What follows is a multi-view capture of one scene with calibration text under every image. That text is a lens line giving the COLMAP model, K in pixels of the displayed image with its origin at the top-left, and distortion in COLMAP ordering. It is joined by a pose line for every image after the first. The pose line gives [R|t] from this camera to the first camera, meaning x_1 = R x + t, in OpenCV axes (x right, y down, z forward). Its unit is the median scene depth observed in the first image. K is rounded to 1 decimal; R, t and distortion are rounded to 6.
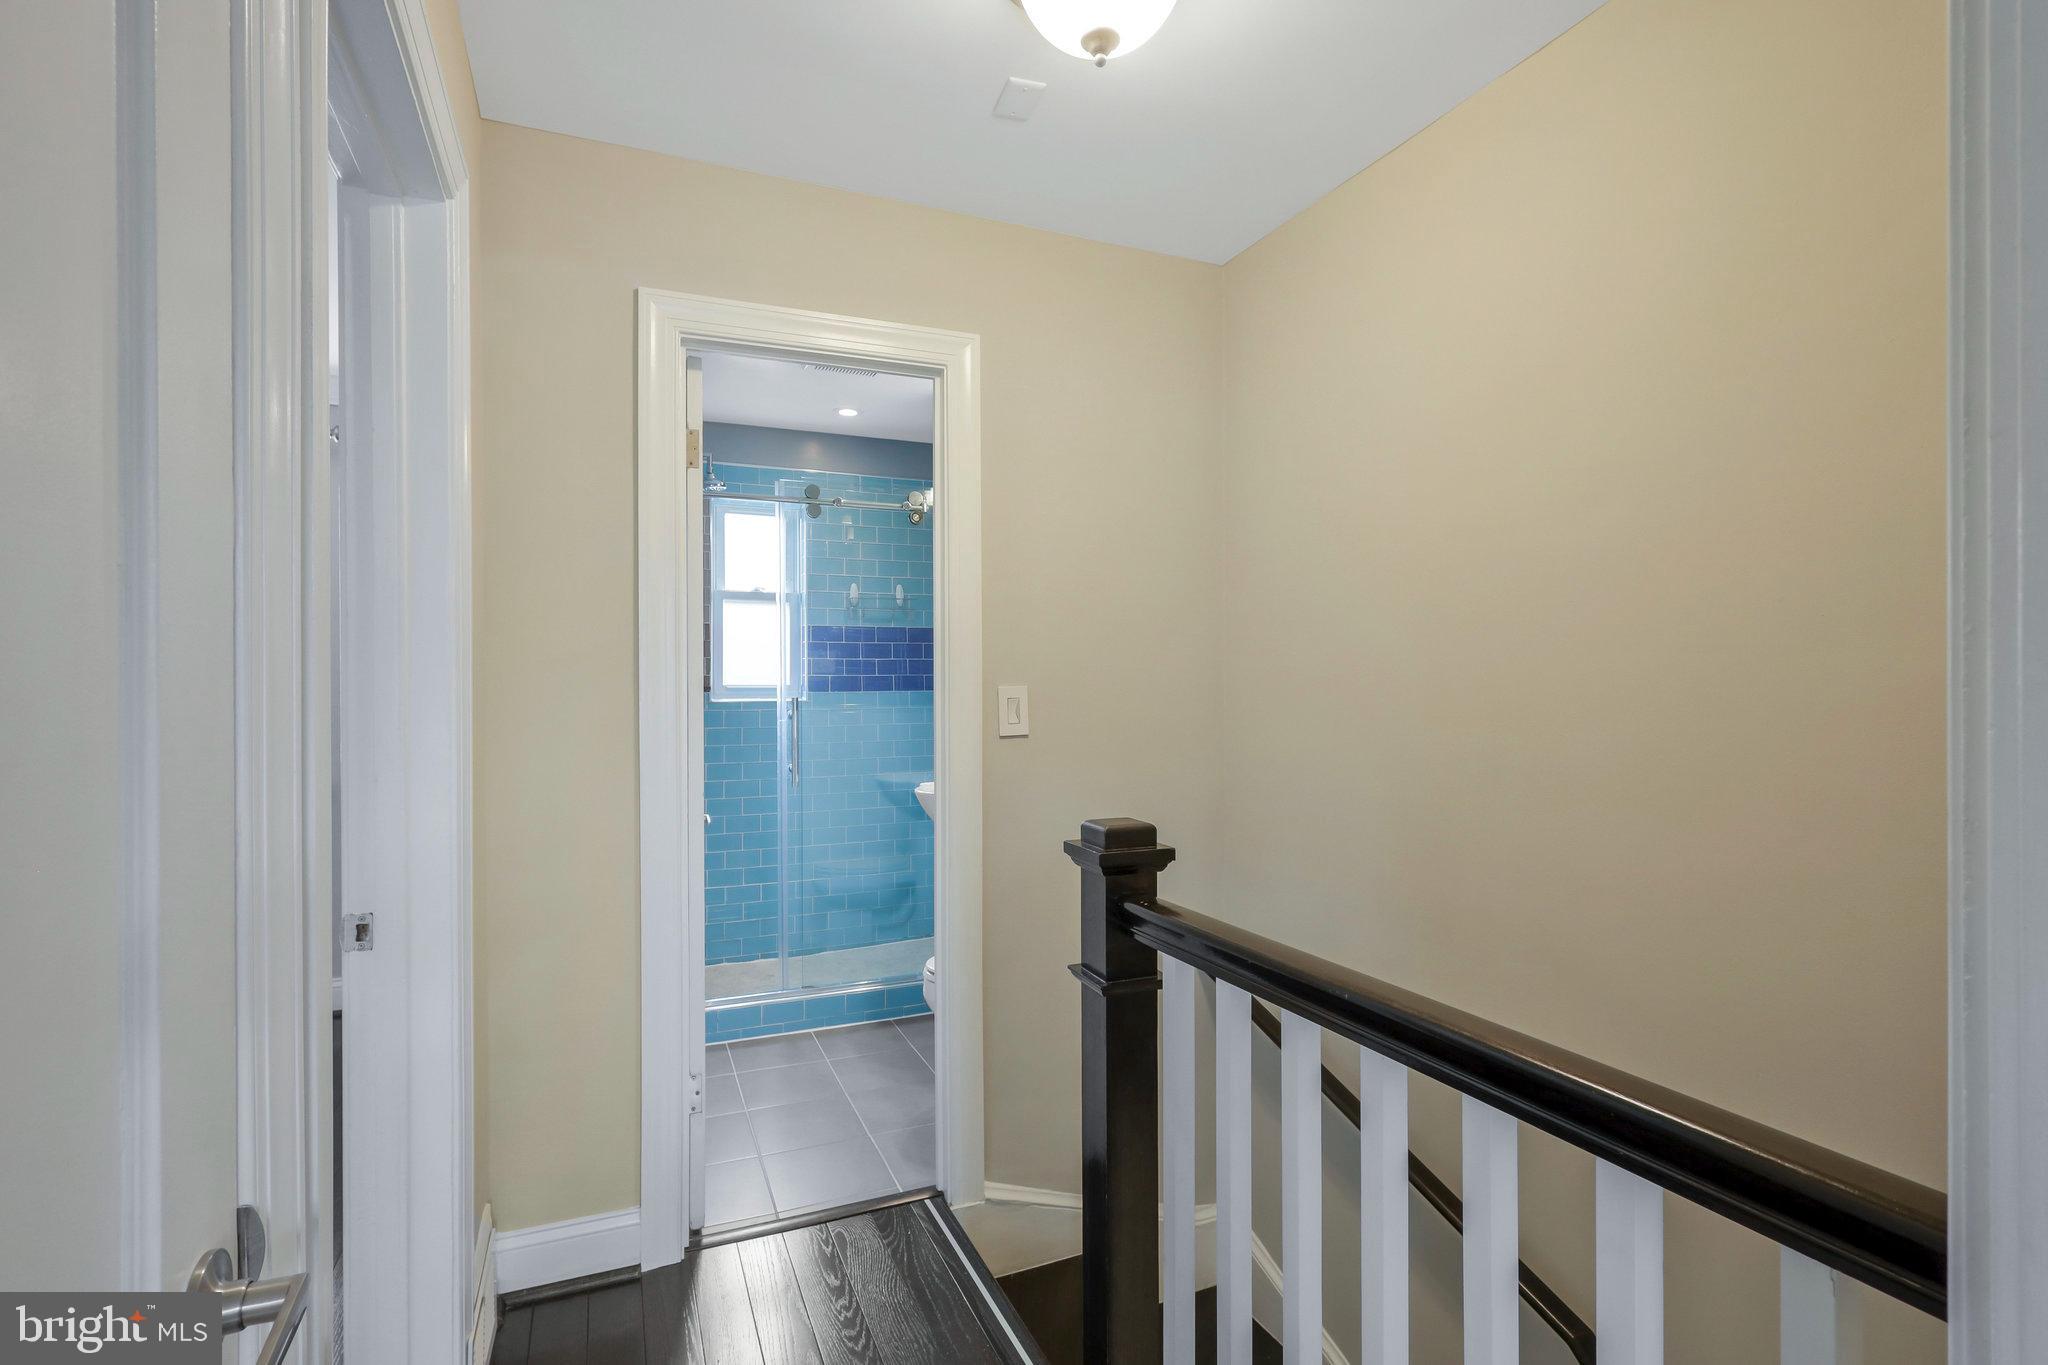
lens RADIAL K [[971.2, 0, 1006.1], [0, 971.2, 689.1], [0, 0, 1]] dist [-0.006269, 0.004679]
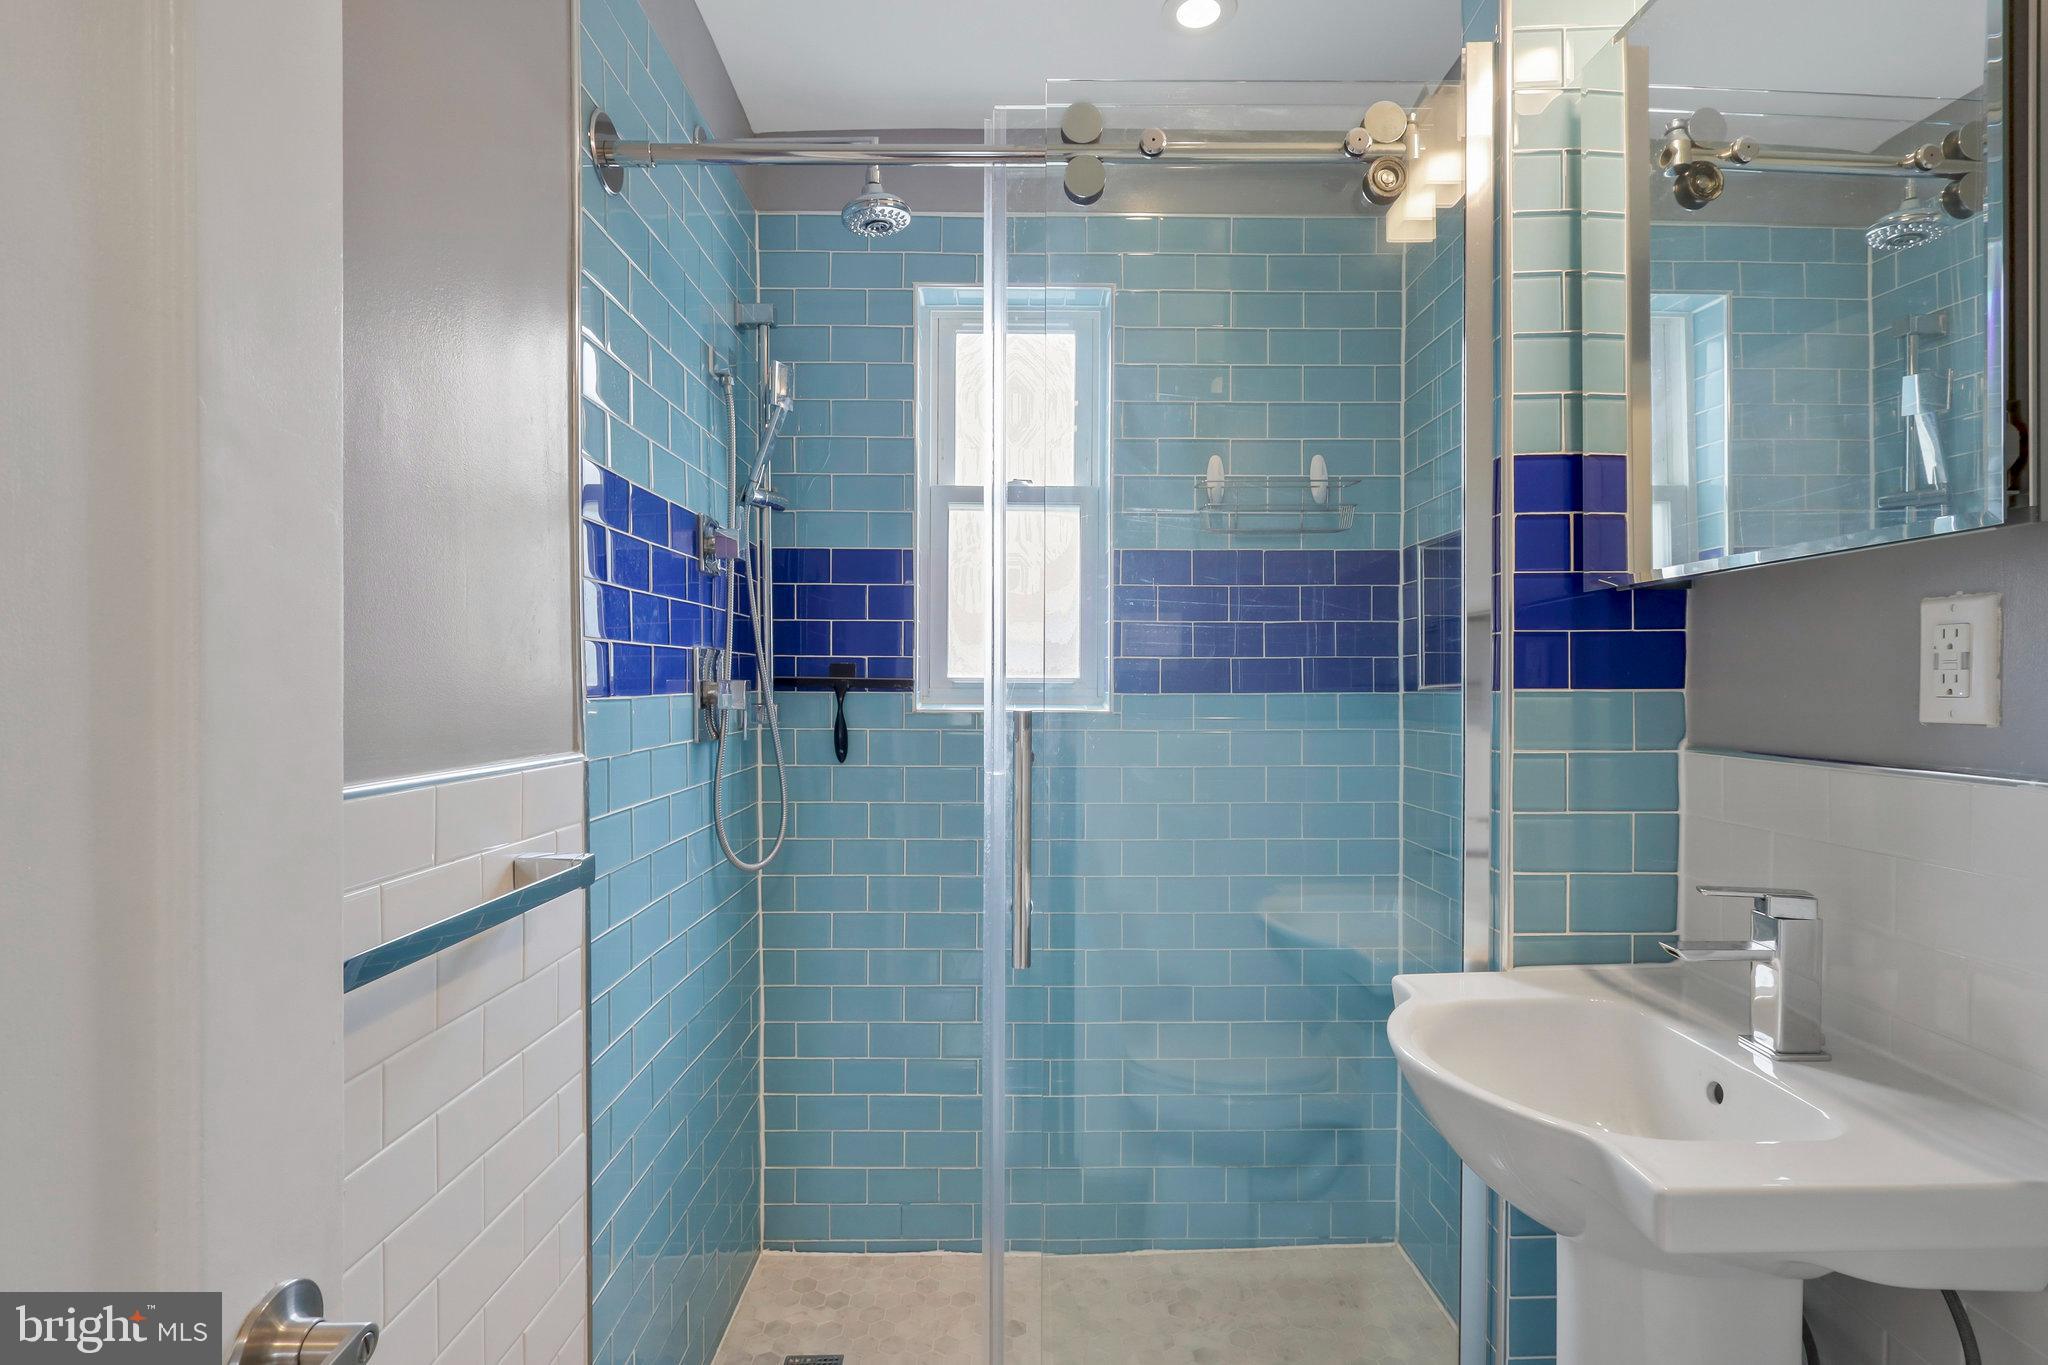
lens RADIAL K [[971.2, 0, 1029.5], [0, 971.2, 694.7], [0, 0, 1]] dist [-0.006269, 0.004679]
pose [[0.930259, 0.008746, -0.366799, -0.070298], [-0.008742, 0.999960, 0.001672, 0.003578], [0.366799, 0.001651, 0.930299, 0.548378]]
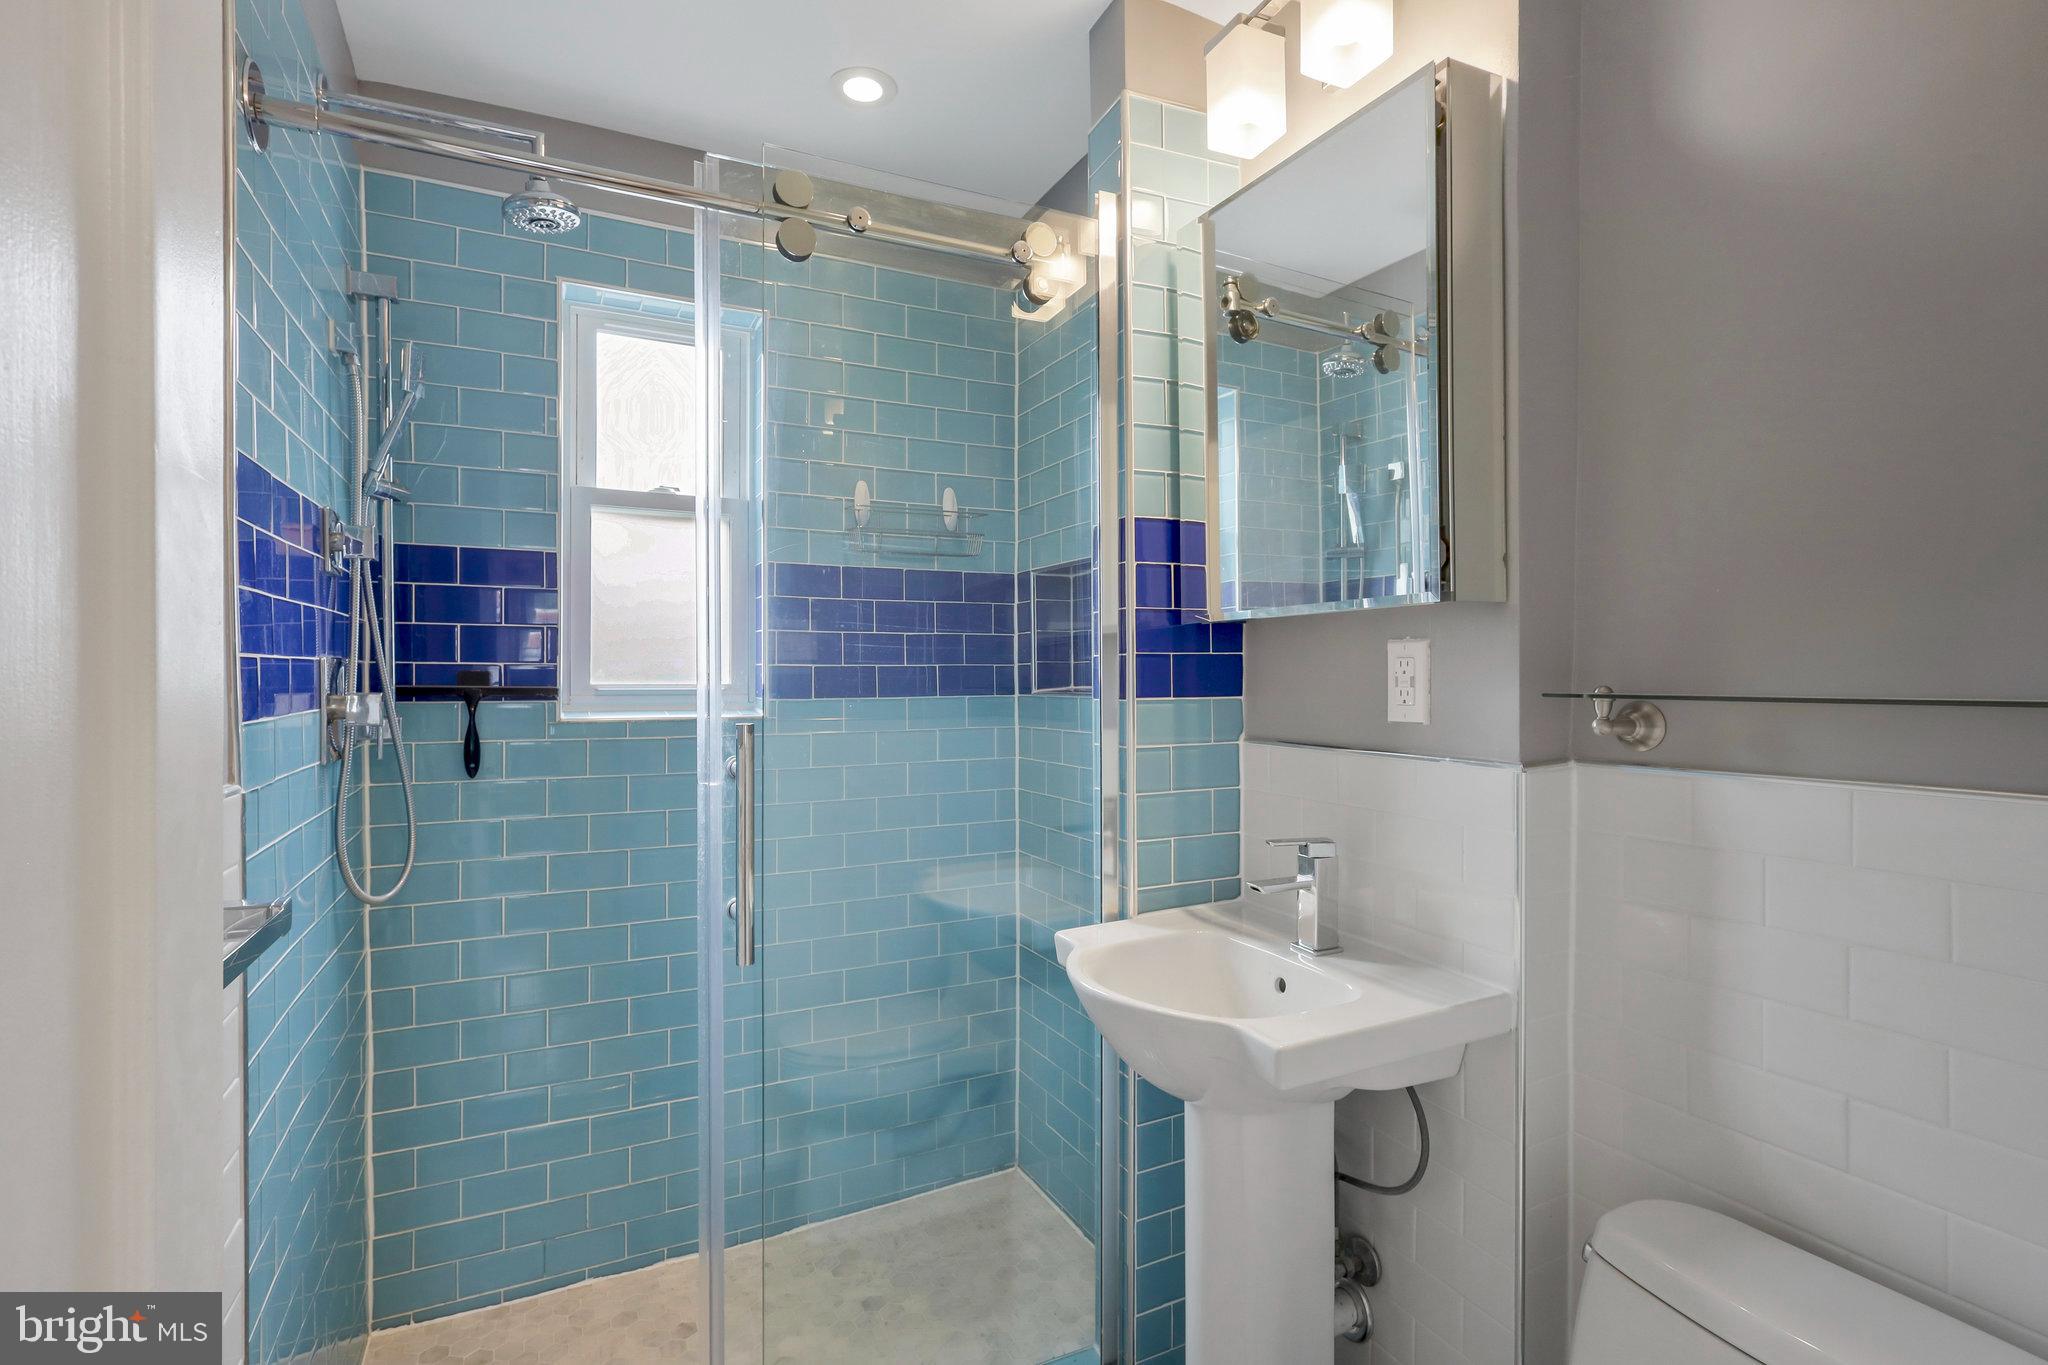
lens RADIAL K [[971.2, 0, 1010.5], [0, 971.2, 676.6], [0, 0, 1]] dist [-0.006269, 0.004679]
pose [[0.997929, 0.001339, 0.064316, -0.113037], [-0.000669, 0.999945, -0.010446, -0.003083], [-0.064326, 0.010381, 0.997875, 0.502374]]
